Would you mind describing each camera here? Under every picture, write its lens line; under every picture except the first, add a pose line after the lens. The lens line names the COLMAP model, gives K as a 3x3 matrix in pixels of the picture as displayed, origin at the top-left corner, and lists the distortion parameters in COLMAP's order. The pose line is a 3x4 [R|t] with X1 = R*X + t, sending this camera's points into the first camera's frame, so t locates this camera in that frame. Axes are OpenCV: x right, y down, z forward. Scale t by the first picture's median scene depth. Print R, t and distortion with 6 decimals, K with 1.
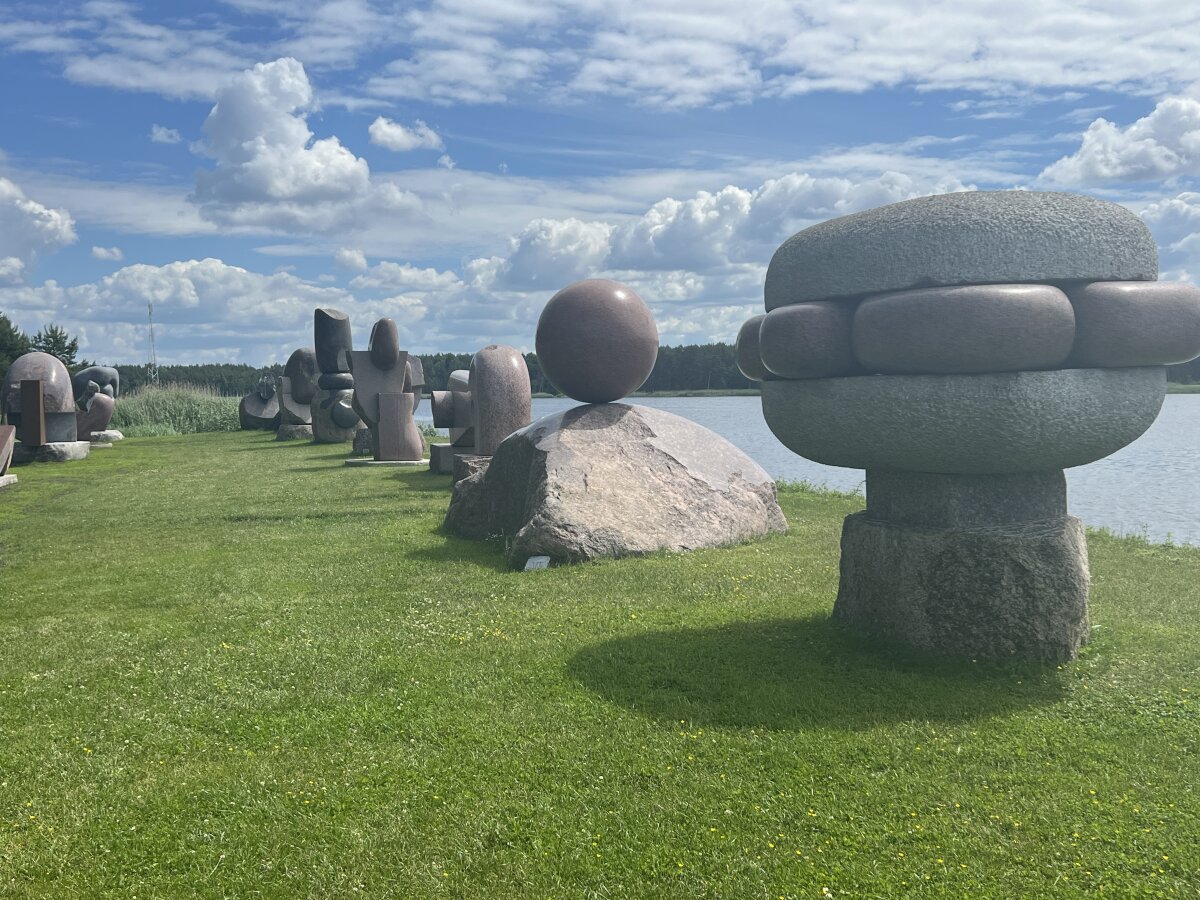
lens RADIAL K [[1312.4, 0, 600.6], [0, 1312.4, 450.9], [0, 0, 1]] dist [0.014132, 0.000000]
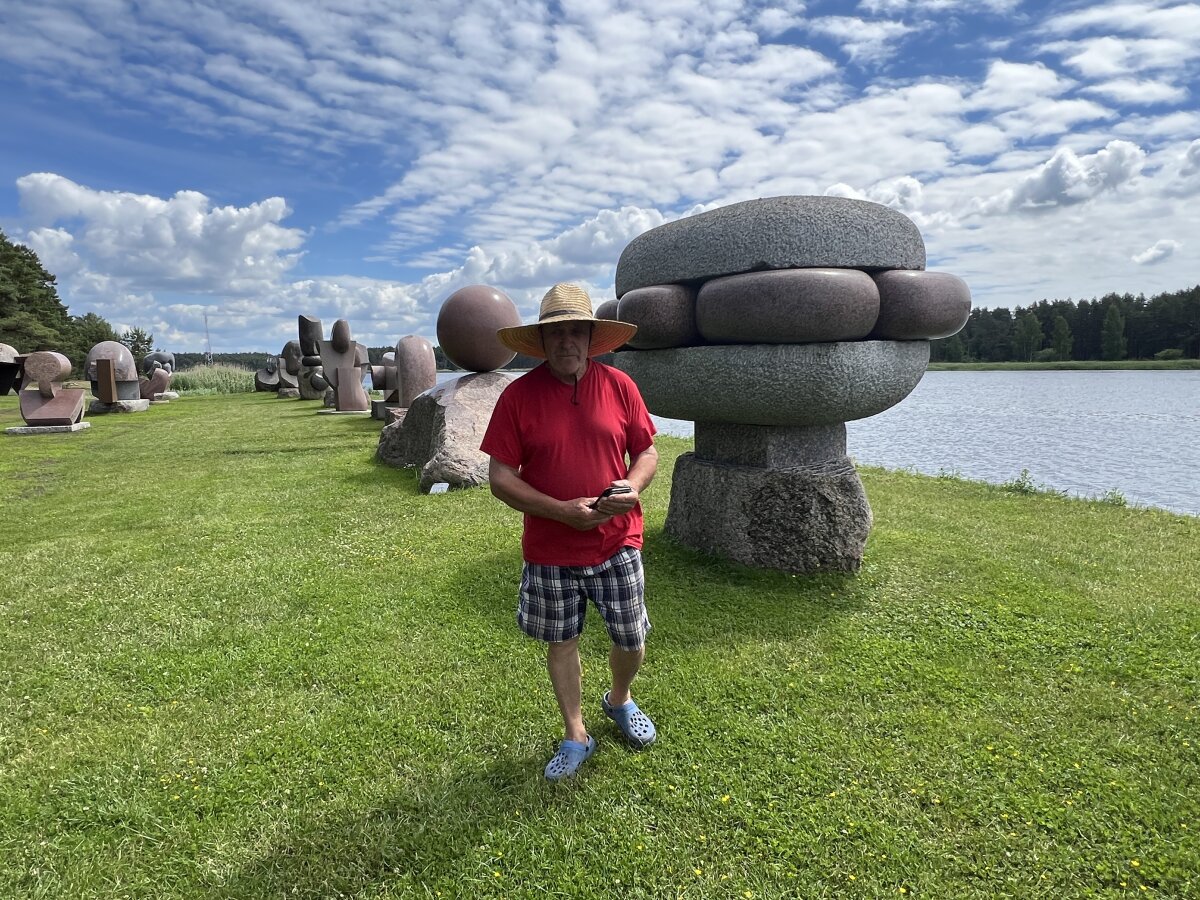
lens RADIAL K [[738.5, 0, 588.6], [0, 738.5, 451.2], [0, 0, 1]] dist [-0.003711, -0.002570]
pose [[0.989397, -0.013689, 0.144587, -0.005792], [0.004265, 0.997857, 0.065295, -0.003909], [-0.145171, -0.063986, 0.987335, 0.270293]]
